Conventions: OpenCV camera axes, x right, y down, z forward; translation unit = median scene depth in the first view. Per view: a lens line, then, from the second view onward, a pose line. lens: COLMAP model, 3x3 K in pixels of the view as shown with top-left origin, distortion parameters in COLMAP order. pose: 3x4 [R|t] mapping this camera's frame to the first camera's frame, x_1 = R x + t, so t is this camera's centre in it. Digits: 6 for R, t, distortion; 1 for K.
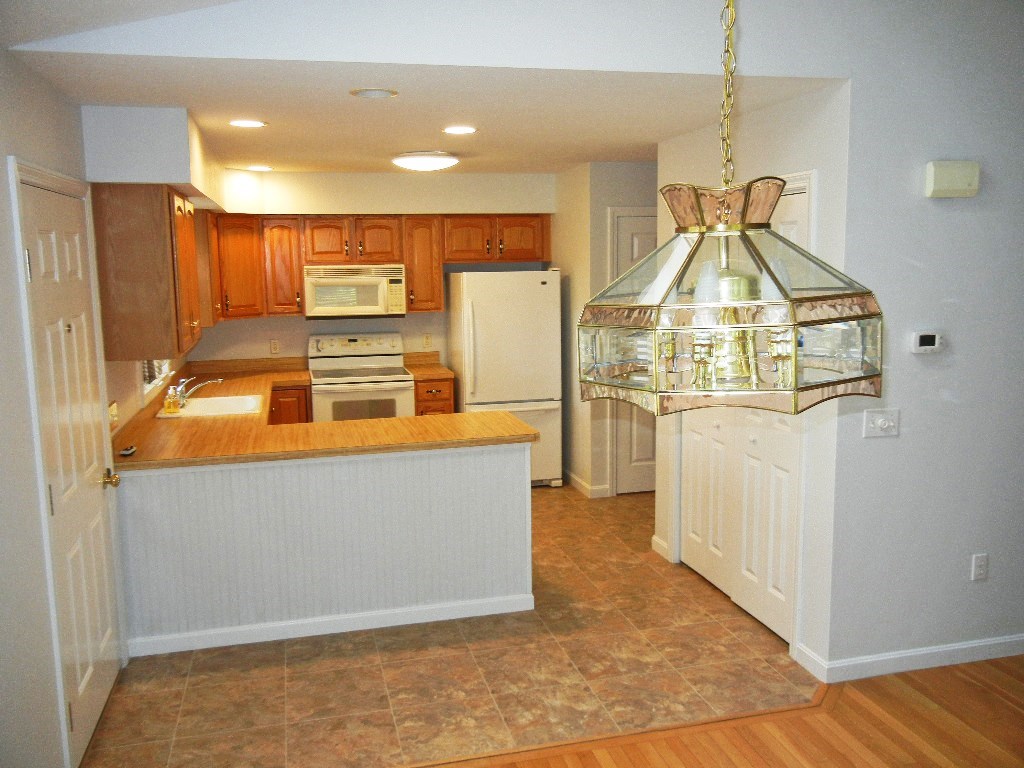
lens RADIAL K [[864.4, 0, 513.2], [0, 864.4, 381.0], [0, 0, 1]] dist [-0.004578, 0.007395]
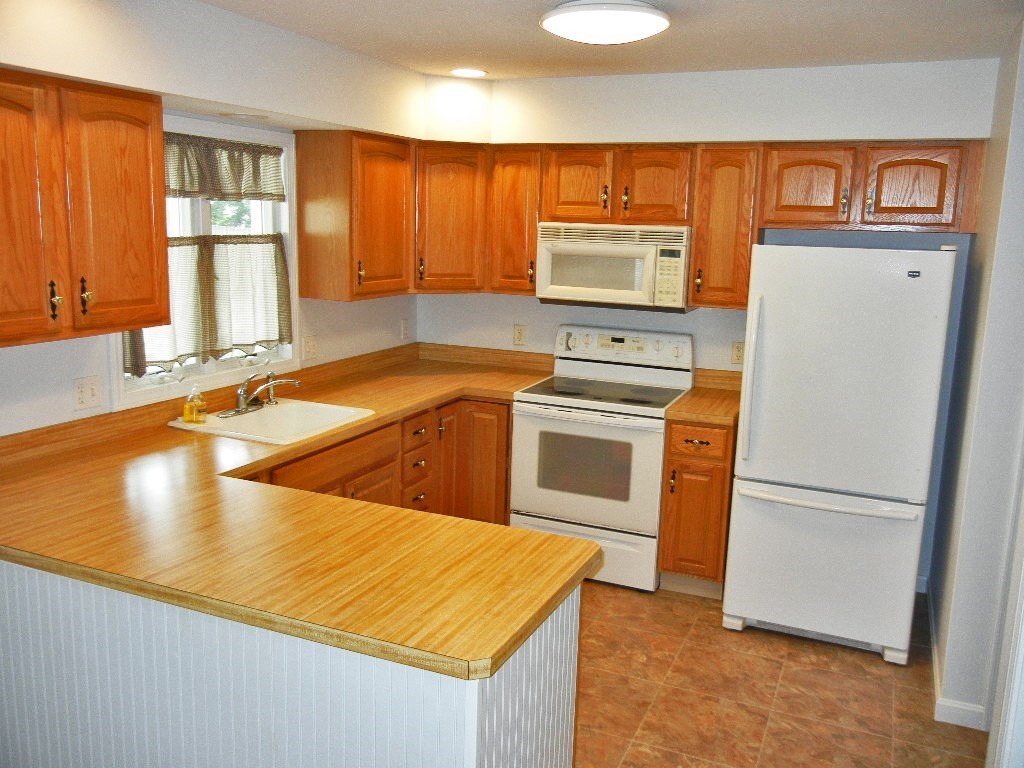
lens RADIAL K [[864.4, 0, 511.9], [0, 864.4, 388.0], [0, 0, 1]] dist [-0.004578, 0.007395]
pose [[0.791494, 0.151672, -0.592058, 0.153155], [-0.125483, 0.988409, 0.085455, -0.059170], [0.598156, 0.006657, 0.801352, 0.441137]]
